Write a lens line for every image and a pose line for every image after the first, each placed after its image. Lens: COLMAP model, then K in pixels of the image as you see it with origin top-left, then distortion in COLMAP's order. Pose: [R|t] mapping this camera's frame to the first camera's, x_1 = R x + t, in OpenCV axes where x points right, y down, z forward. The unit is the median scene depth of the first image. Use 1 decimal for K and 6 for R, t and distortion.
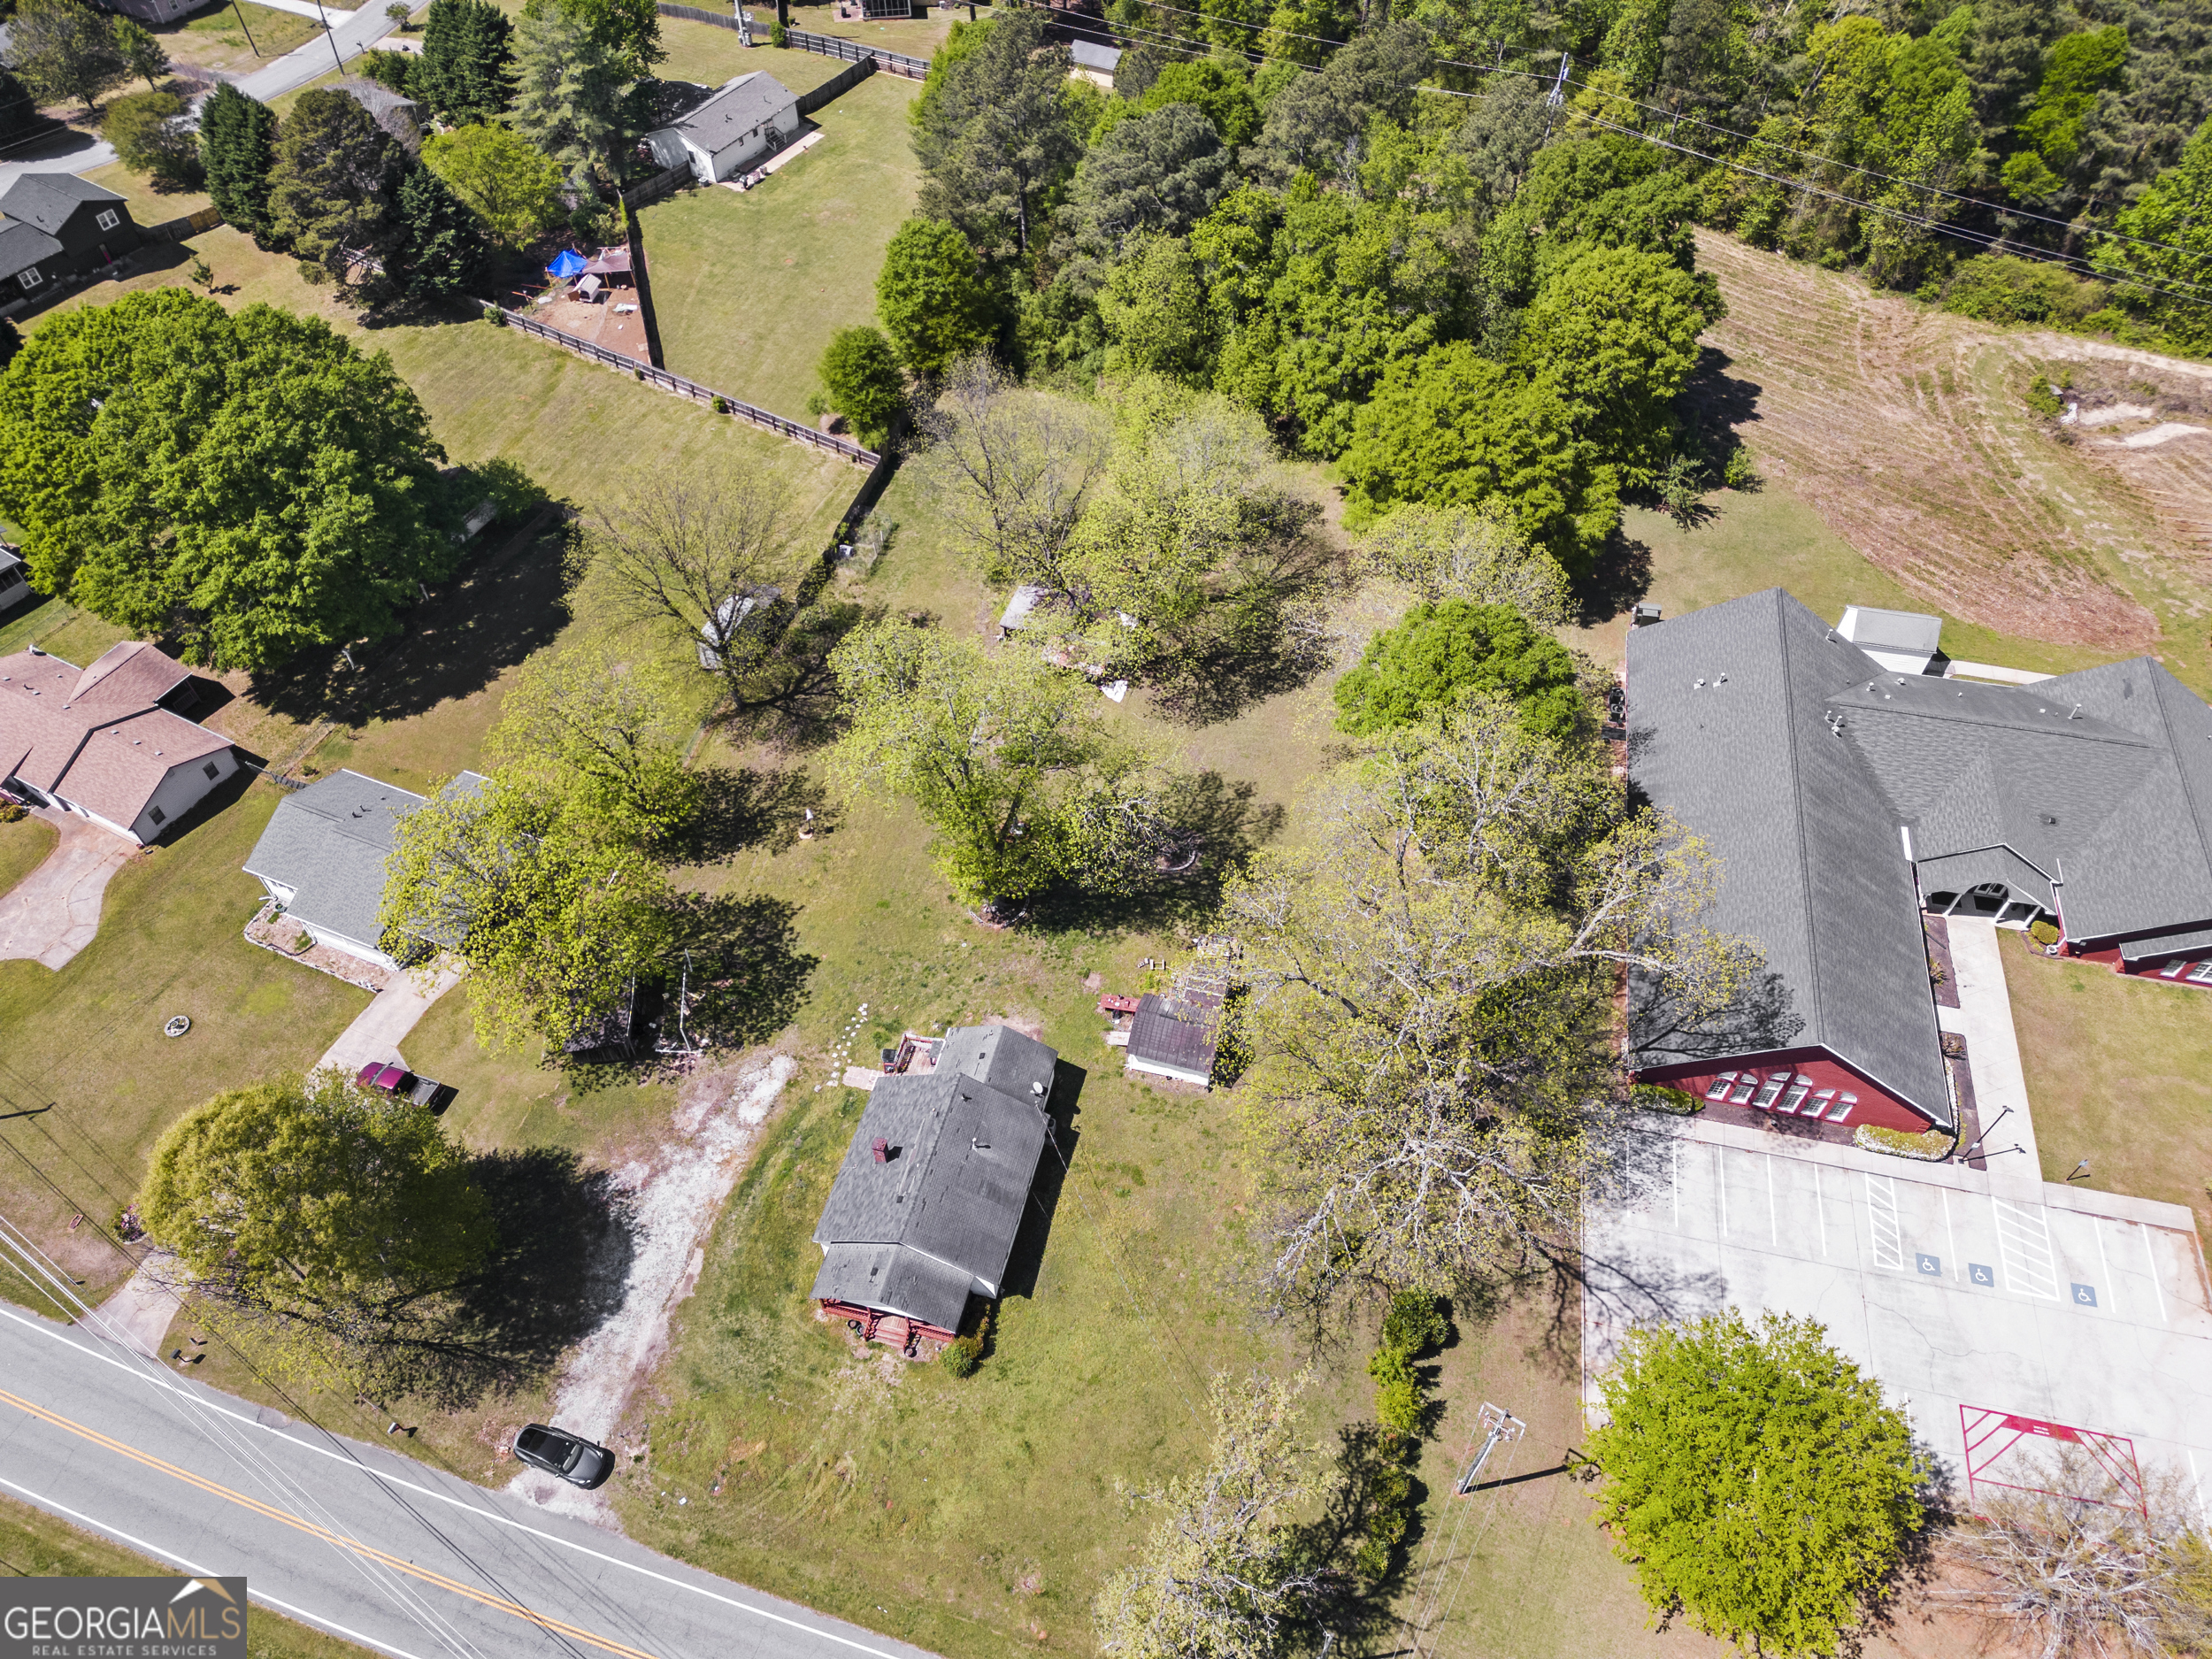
lens RADIAL K [[1549.6, 0, 1114.4], [0, 1549.6, 833.1], [0, 0, 1]] dist [0.059172, -0.051762]
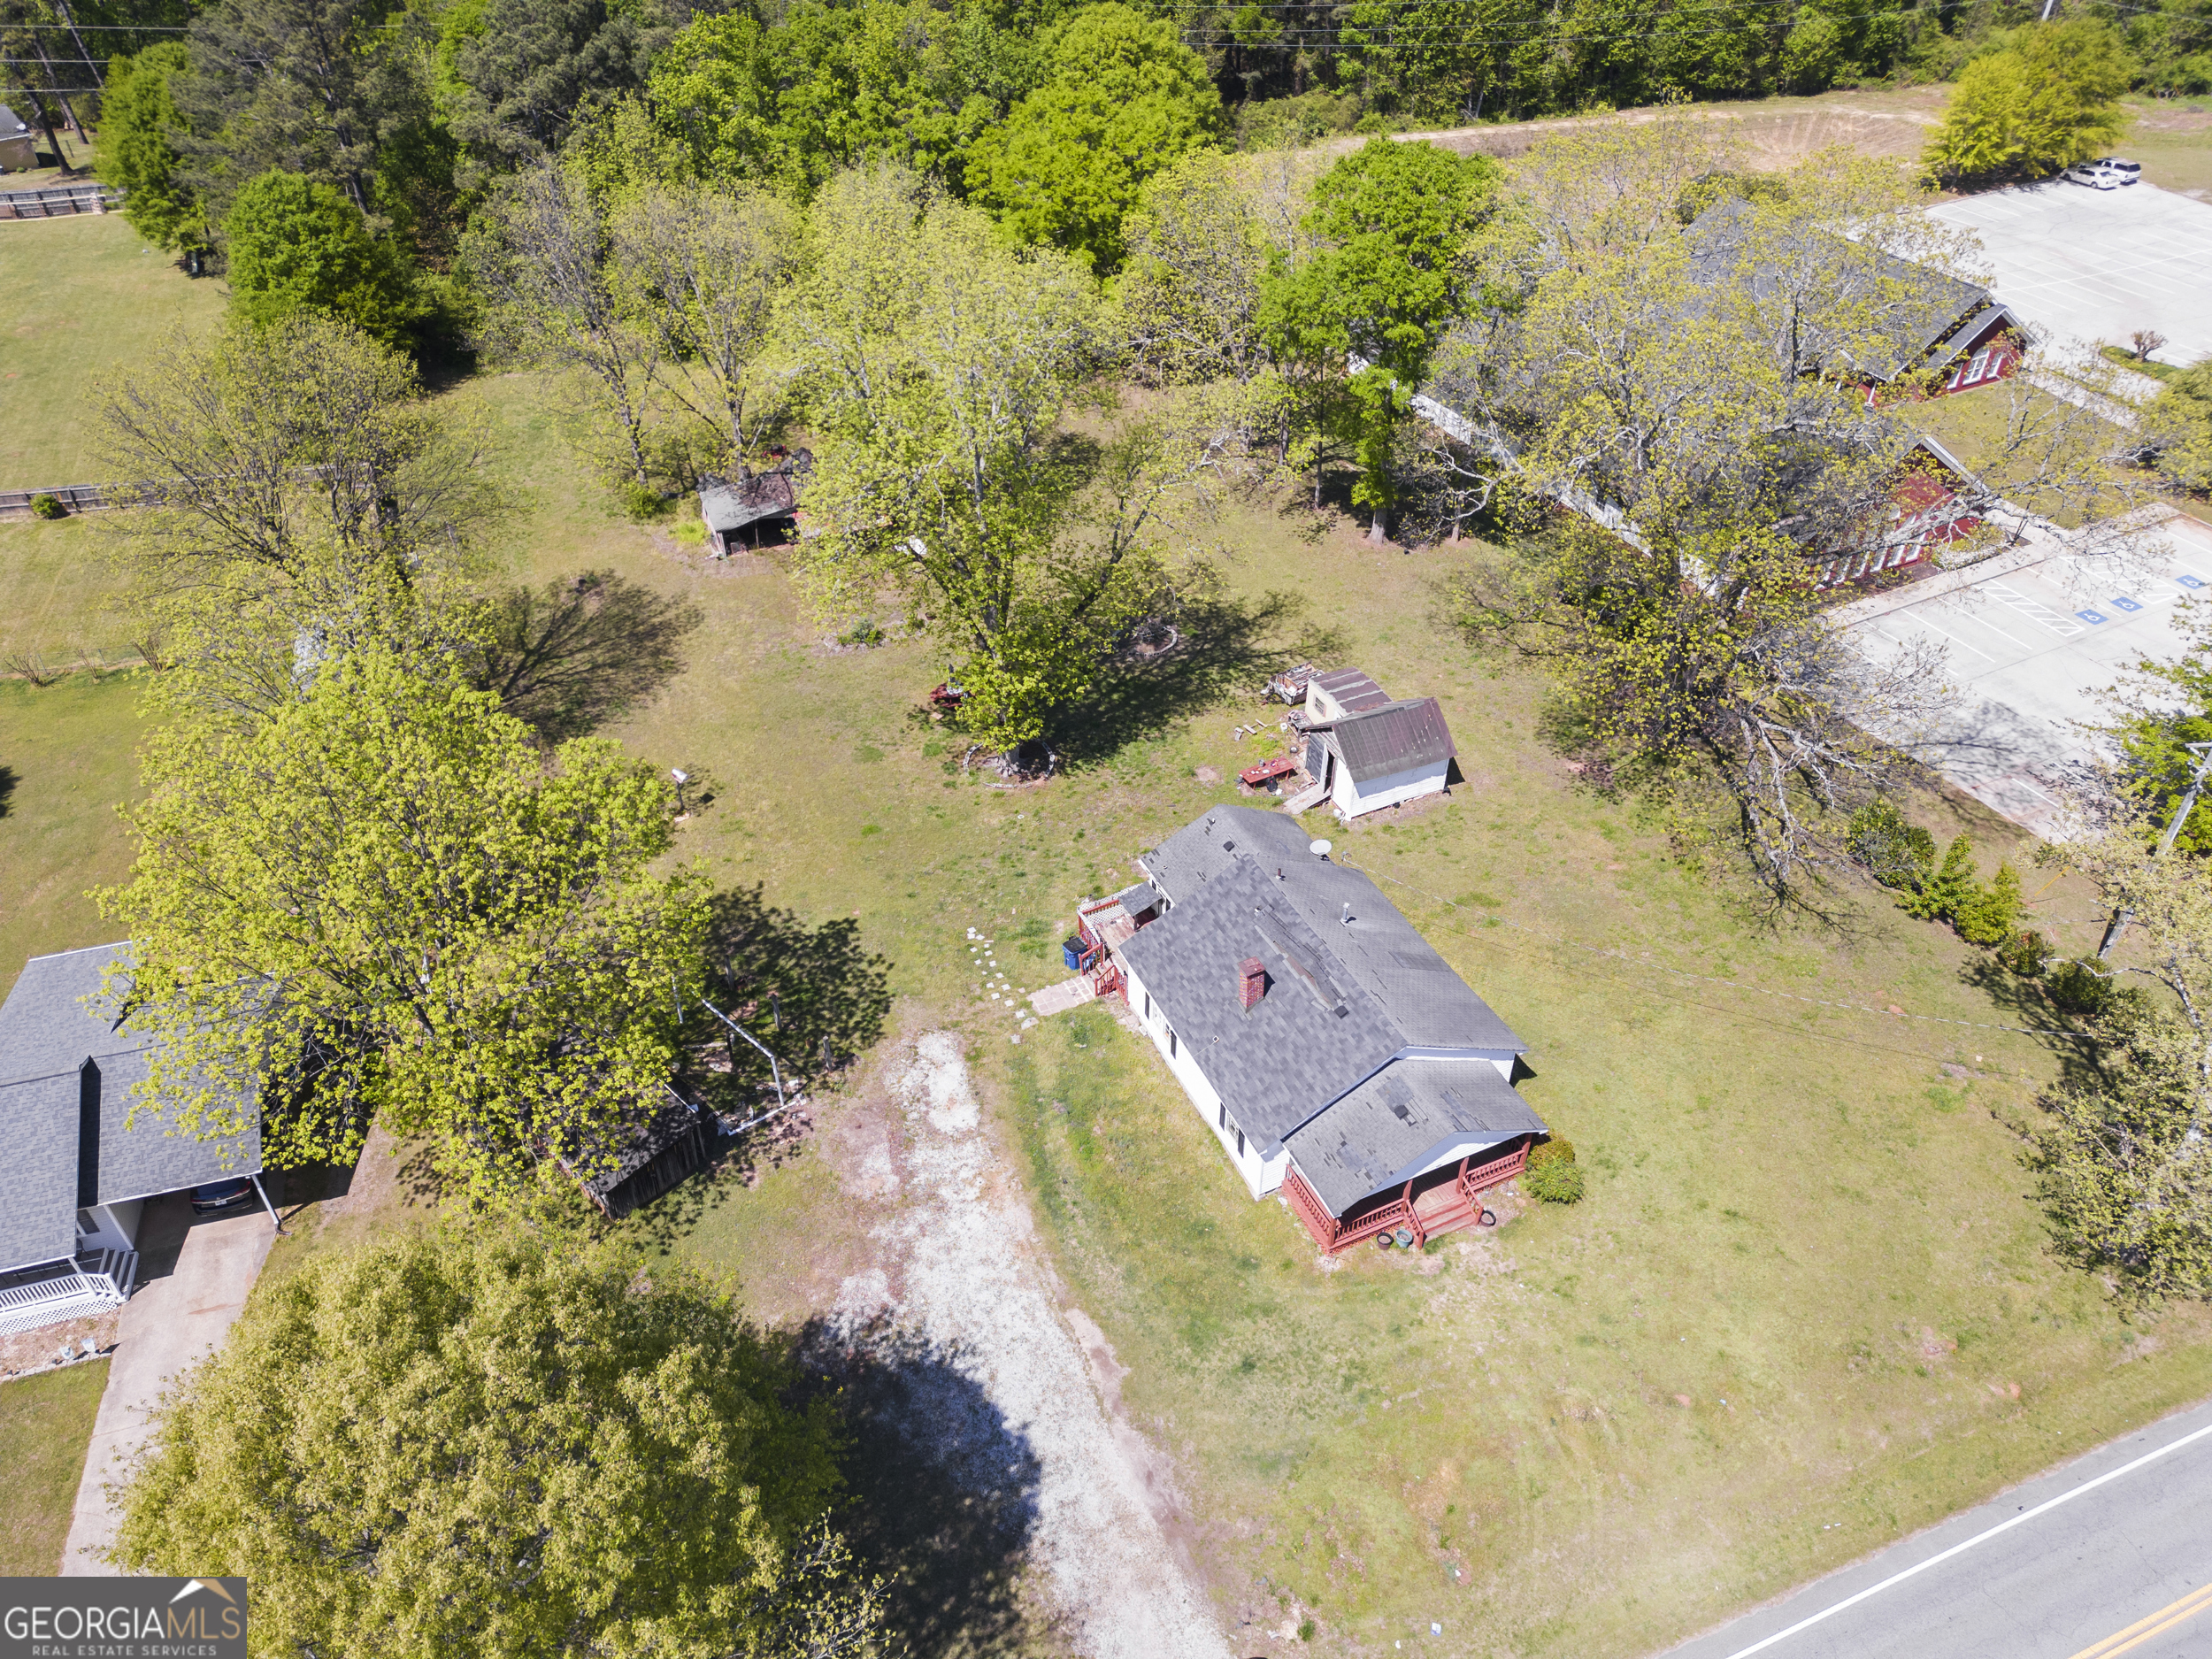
lens RADIAL K [[1549.6, 0, 1105.6], [0, 1549.6, 824.0], [0, 0, 1]] dist [0.059172, -0.051762]
pose [[0.771758, -0.393656, 0.499424, -0.389484], [0.488927, 0.869497, -0.070182, 0.135498], [-0.406620, 0.298345, 0.863510, 0.393241]]
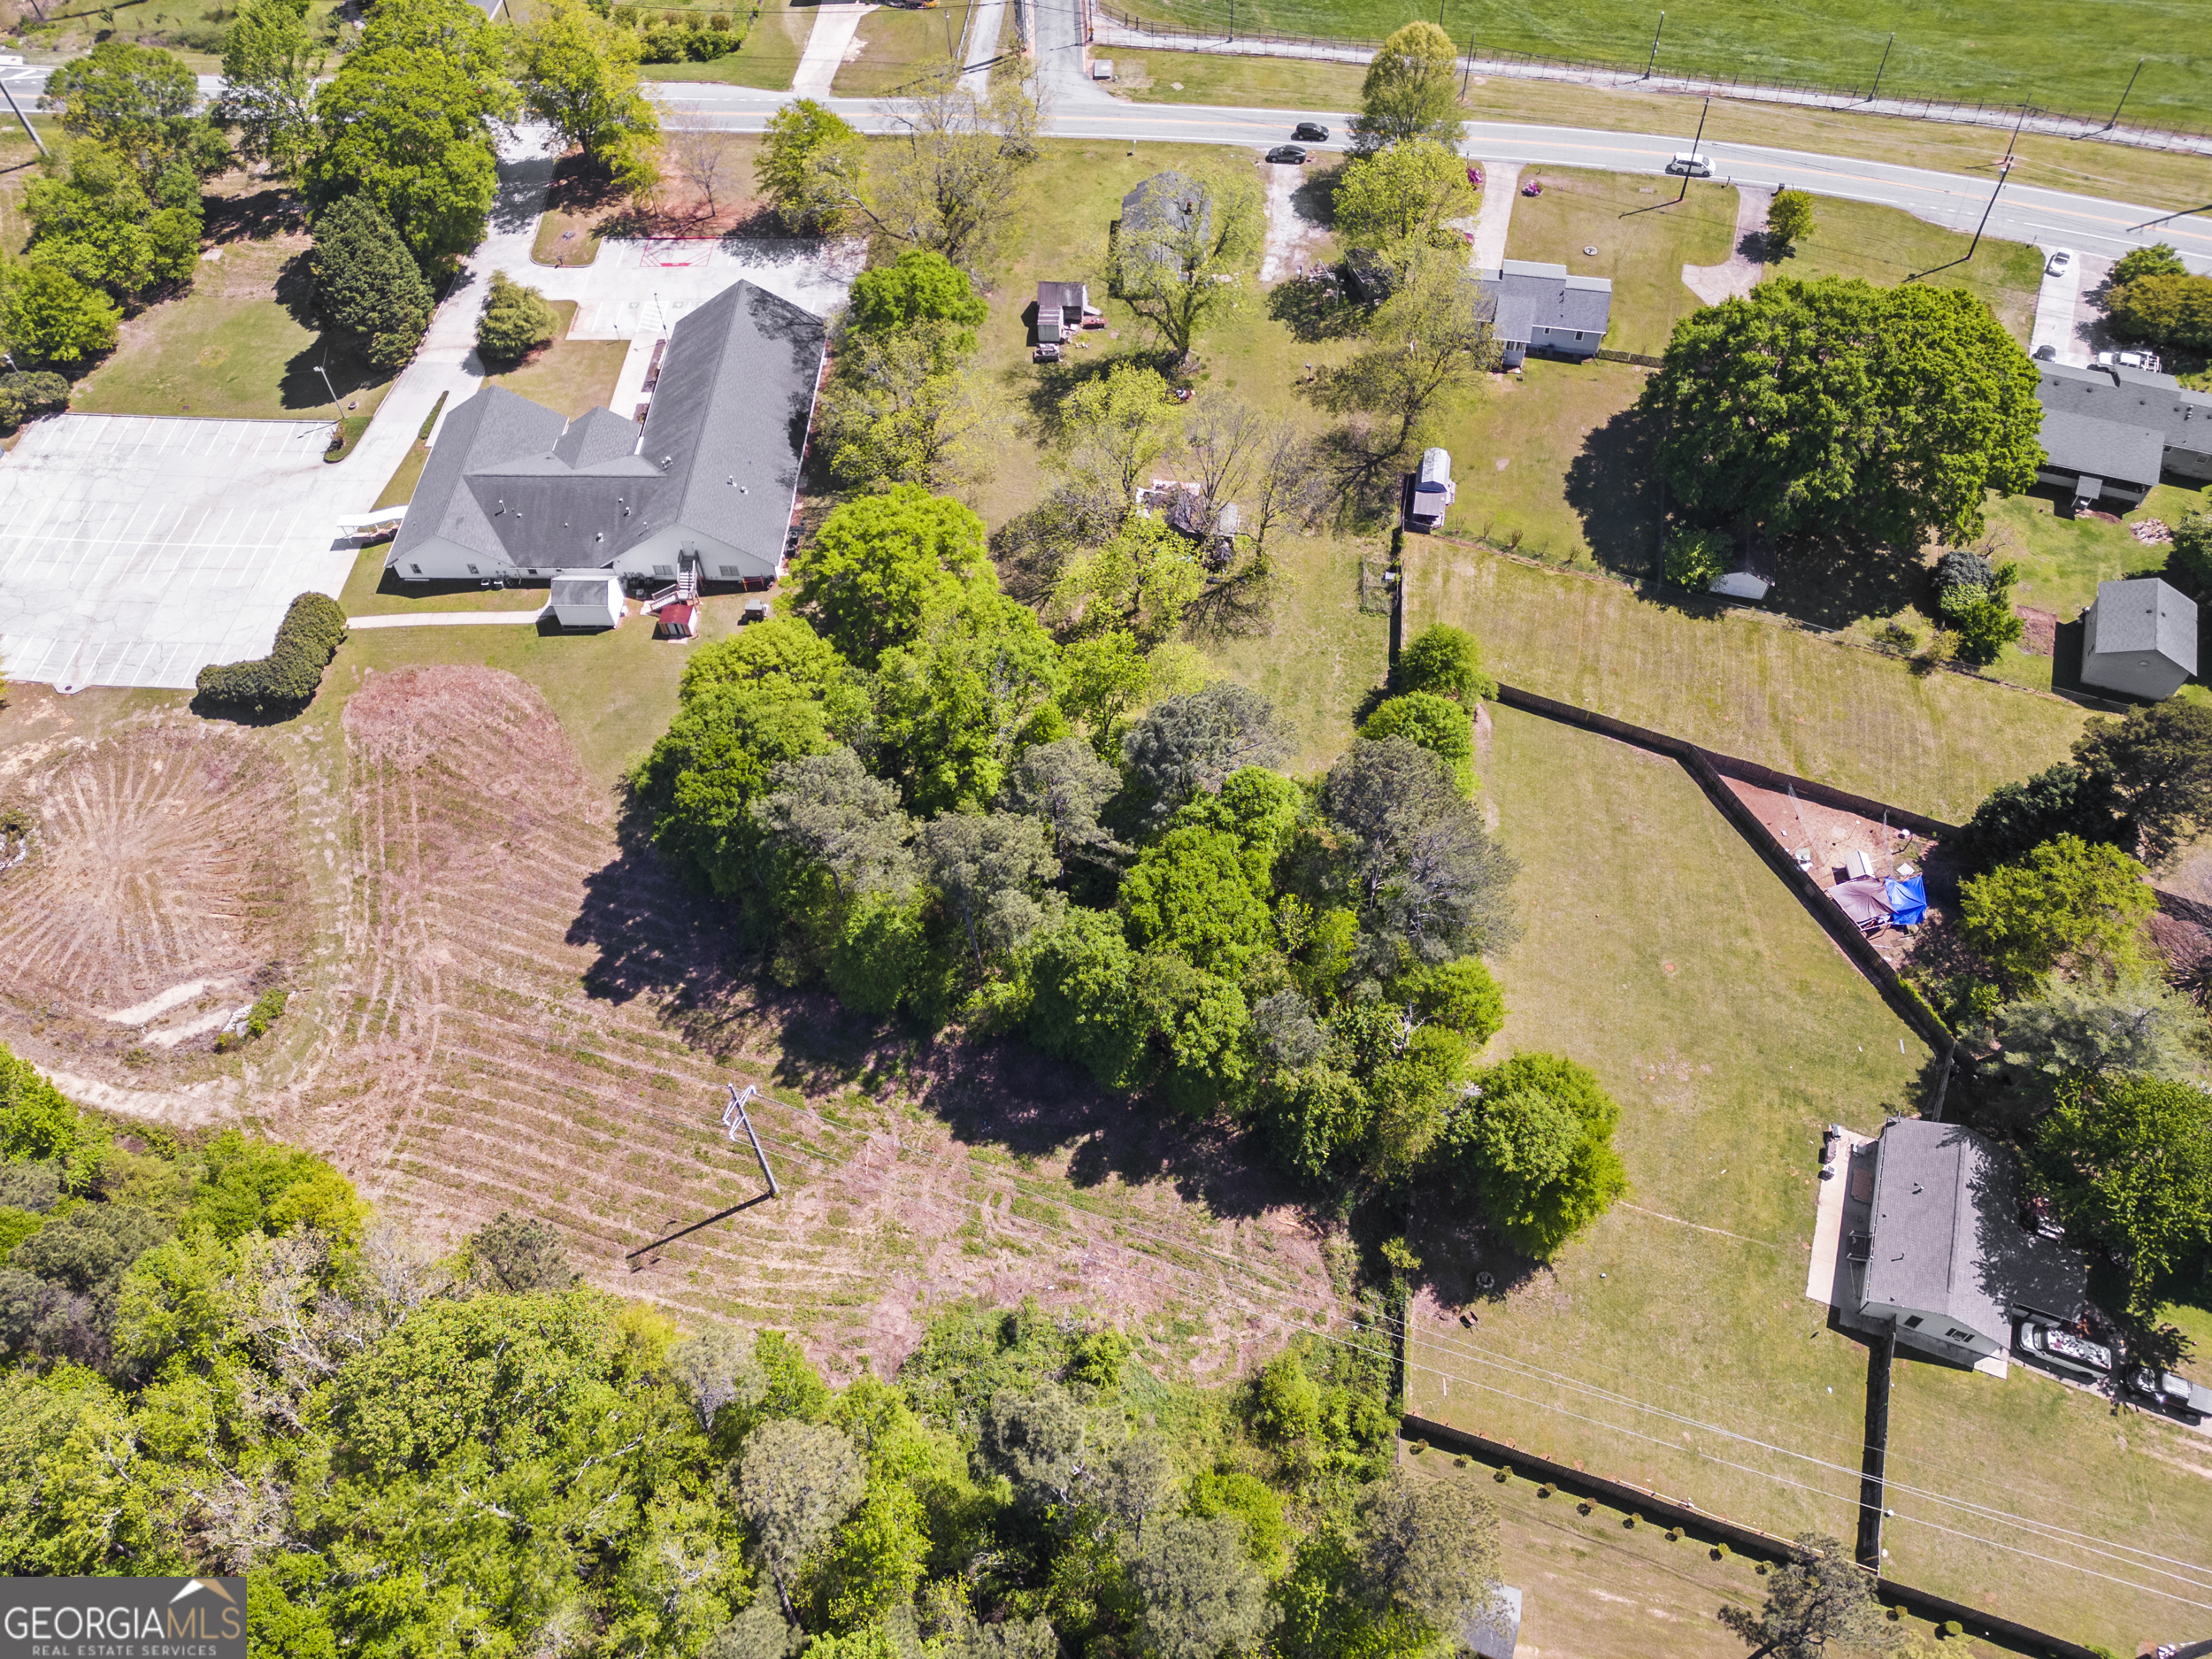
lens RADIAL K [[1549.6, 0, 1039.1], [0, 1549.6, 765.9], [0, 0, 1]] dist [0.059172, -0.051762]
pose [[-0.988405, 0.146625, -0.039443, 0.205906], [-0.074049, -0.238701, 0.968266, -1.667483], [0.132557, 0.959960, 0.246791, 0.968266]]
